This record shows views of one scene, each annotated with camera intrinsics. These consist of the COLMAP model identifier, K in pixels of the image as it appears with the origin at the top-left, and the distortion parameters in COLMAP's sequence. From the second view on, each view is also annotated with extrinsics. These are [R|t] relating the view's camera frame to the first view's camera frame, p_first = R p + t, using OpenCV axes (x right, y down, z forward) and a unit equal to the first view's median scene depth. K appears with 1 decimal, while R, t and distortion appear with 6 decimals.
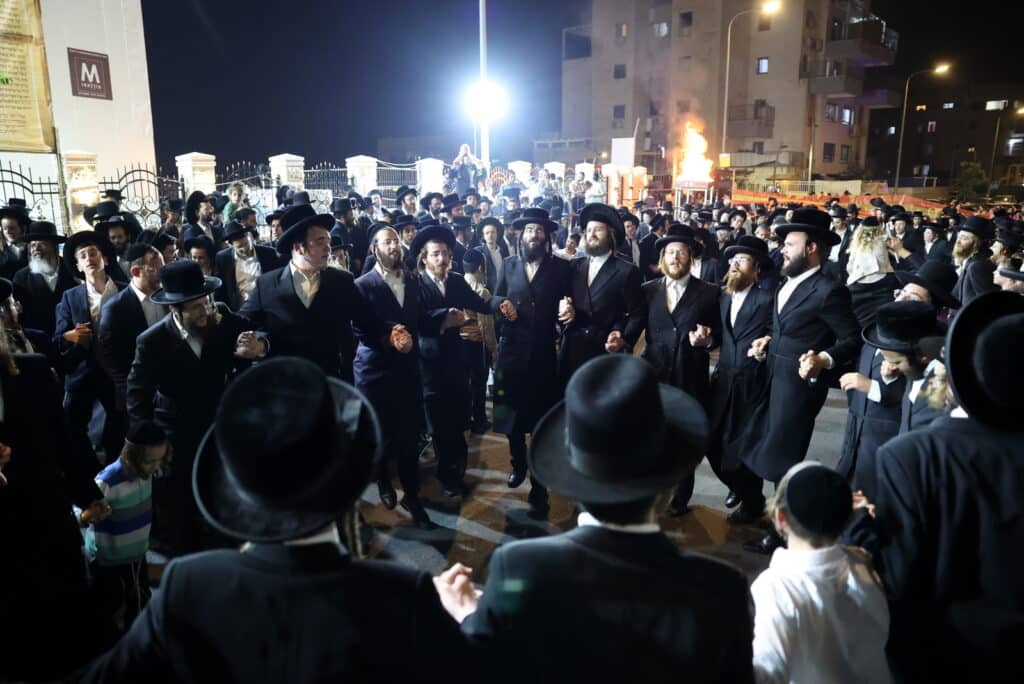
lens RADIAL K [[700.5, 0, 510.8], [0, 700.5, 335.8], [0, 0, 1]] dist [-0.037407, 0.005685]
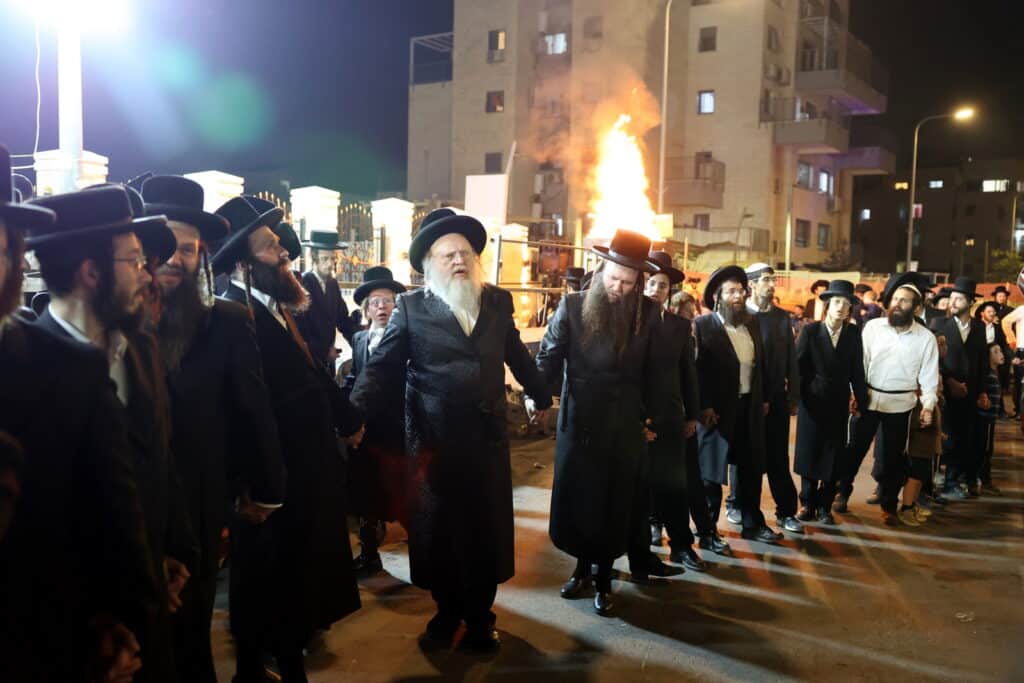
lens RADIAL K [[996.9, 0, 515.3], [0, 996.9, 348.9], [0, 0, 1]] dist [0.047527, 0.000000]
pose [[0.986047, 0.019635, 0.165303, 0.026464], [0.003911, 0.990013, -0.140922, -0.018098], [-0.166419, 0.139603, 0.976123, 0.118722]]
